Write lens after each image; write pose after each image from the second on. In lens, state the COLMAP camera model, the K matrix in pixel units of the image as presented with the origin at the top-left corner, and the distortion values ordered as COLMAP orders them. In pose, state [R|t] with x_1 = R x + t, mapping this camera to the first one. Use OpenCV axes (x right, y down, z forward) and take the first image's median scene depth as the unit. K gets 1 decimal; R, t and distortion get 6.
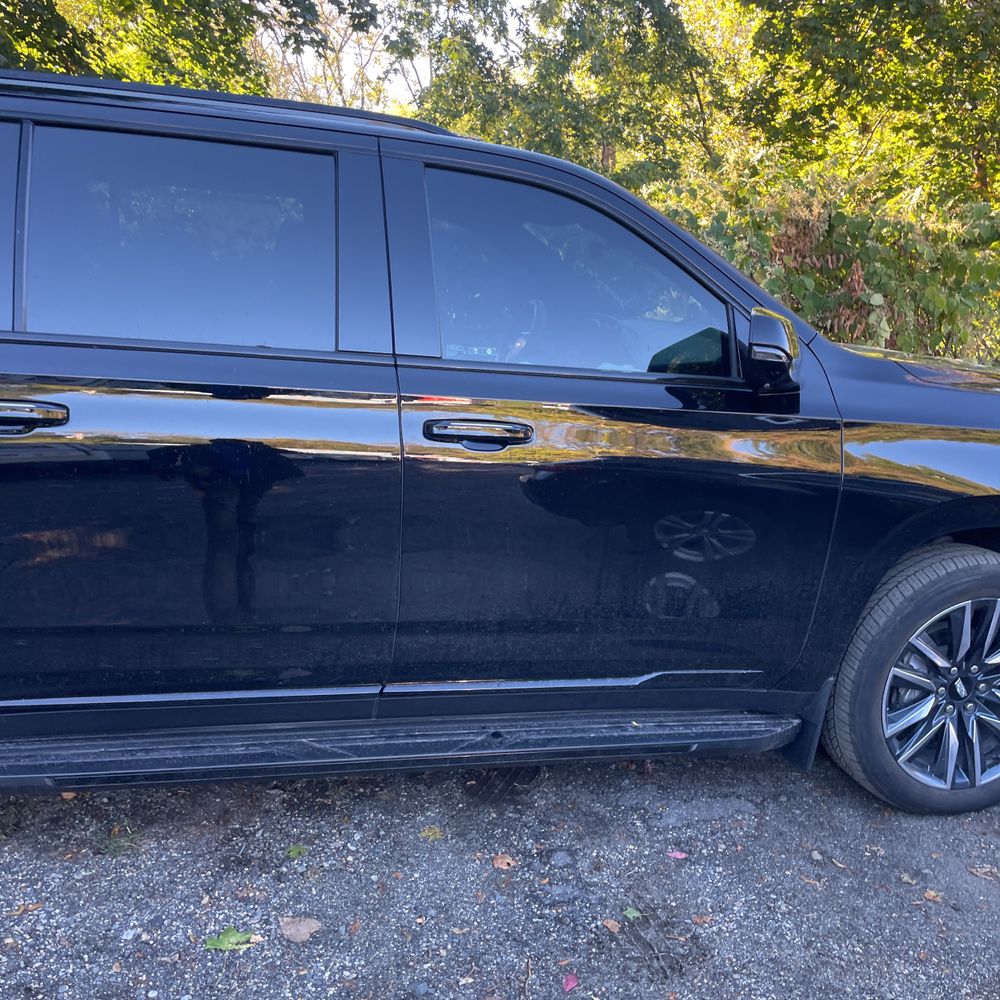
lens RADIAL K [[1008.3, 0, 511.5], [0, 1008.3, 498.6], [0, 0, 1]] dist [0.037336, 0.000000]
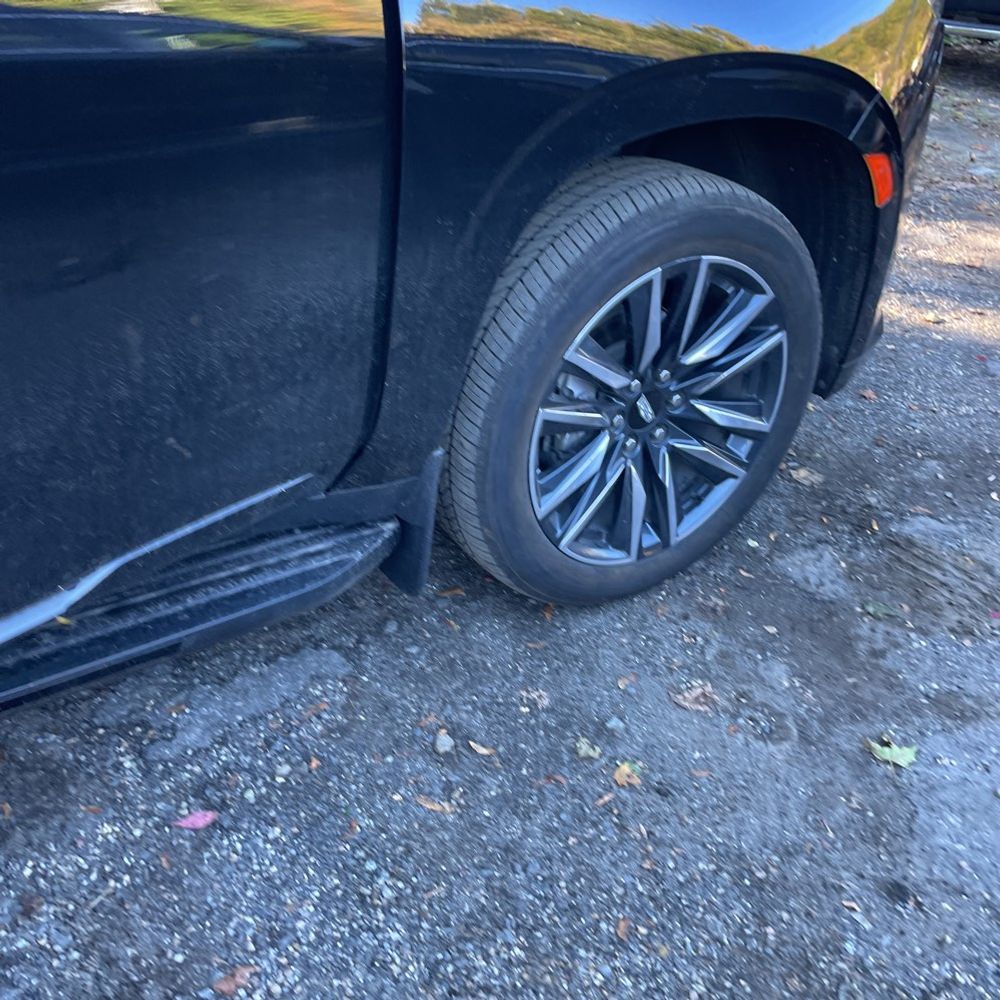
lens RADIAL K [[1008.3, 0, 504.3], [0, 1008.3, 481.5], [0, 0, 1]] dist [0.037336, 0.000000]
pose [[0.940438, -0.193536, 0.279501, 0.184534], [0.087258, 0.932014, 0.351760, 0.005967], [-0.328577, -0.306420, 0.893389, 0.474760]]
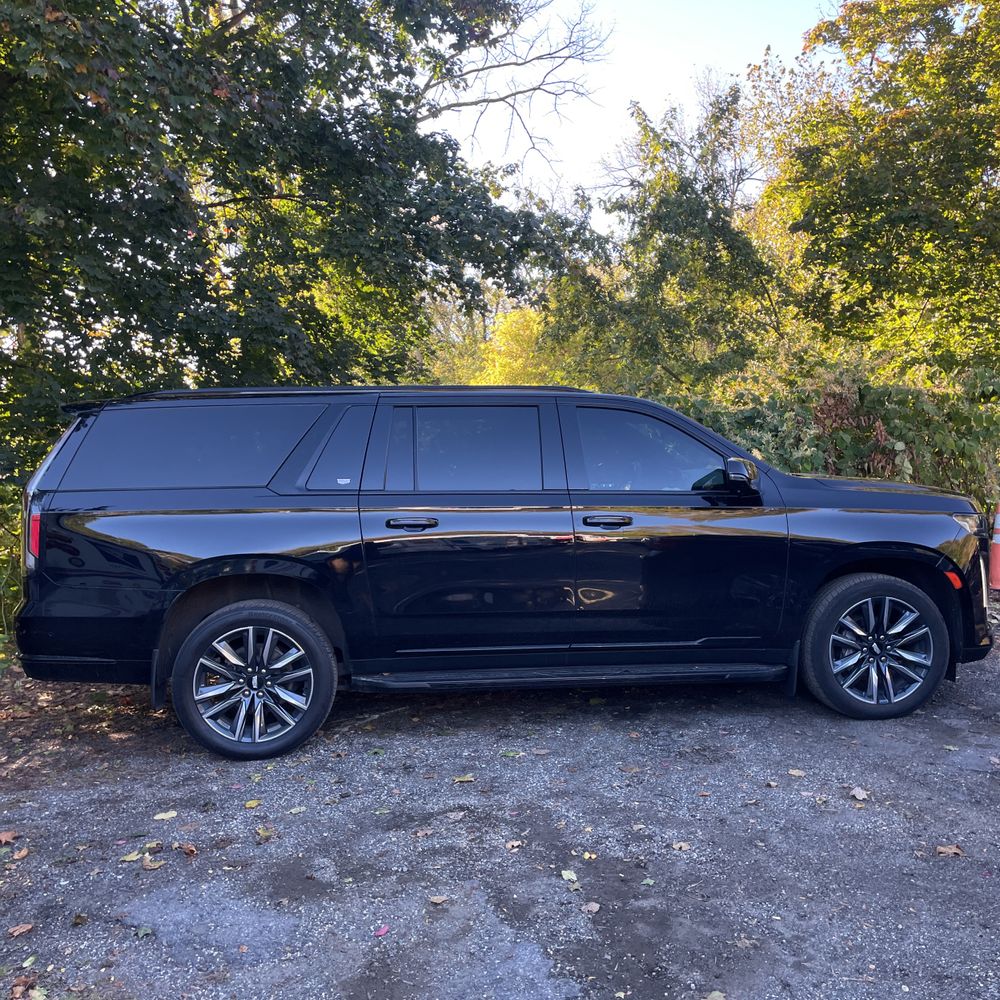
lens RADIAL K [[1008.3, 0, 509.1], [0, 1008.3, 500.5], [0, 0, 1]] dist [0.037336, 0.000000]
pose [[0.990009, -0.069035, -0.122948, 0.022205], [0.047402, 0.984147, -0.170904, 0.206292], [0.132798, 0.163368, 0.977587, -0.959560]]
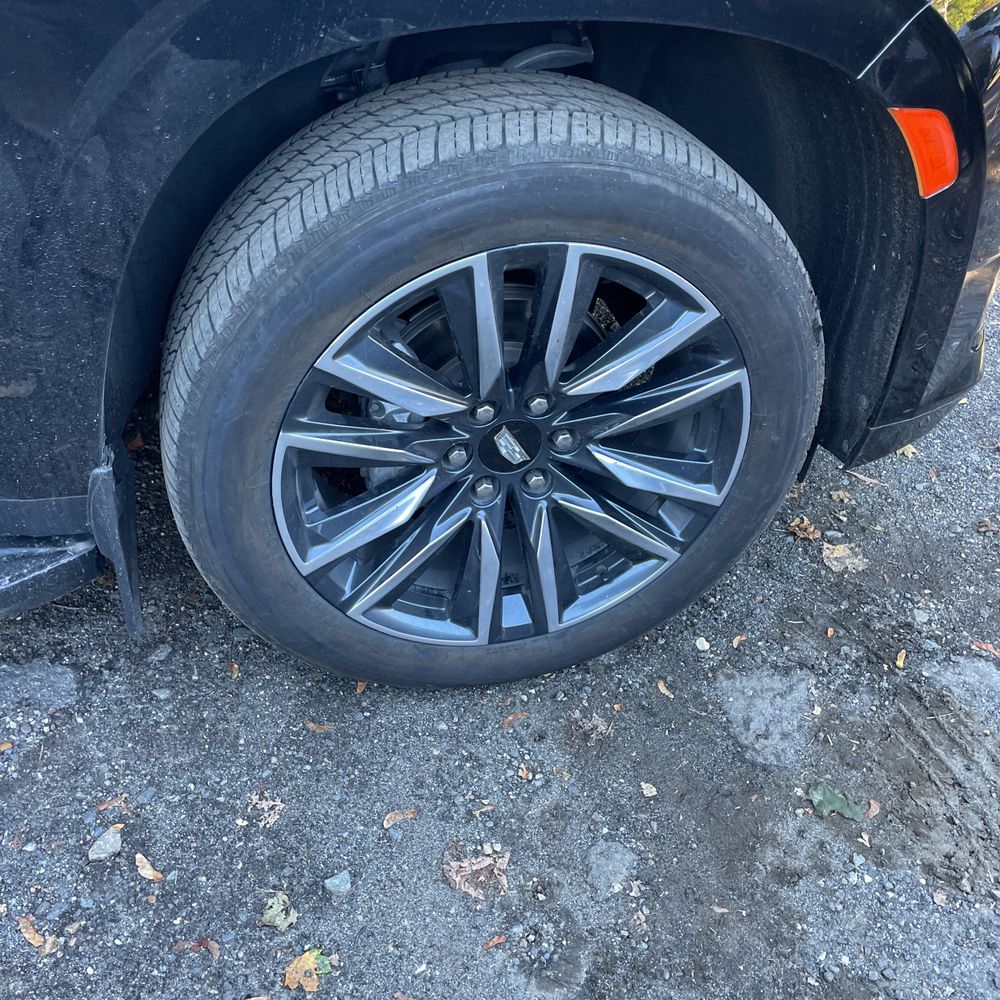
lens RADIAL K [[1008.3, 0, 496.6], [0, 1008.3, 472.7], [0, 0, 1]] dist [0.037336, 0.000000]
pose [[0.999852, -0.014097, 0.009843, 0.434439], [0.008625, 0.906503, 0.422111, 0.019762], [-0.014873, -0.421964, 0.906491, 0.619917]]
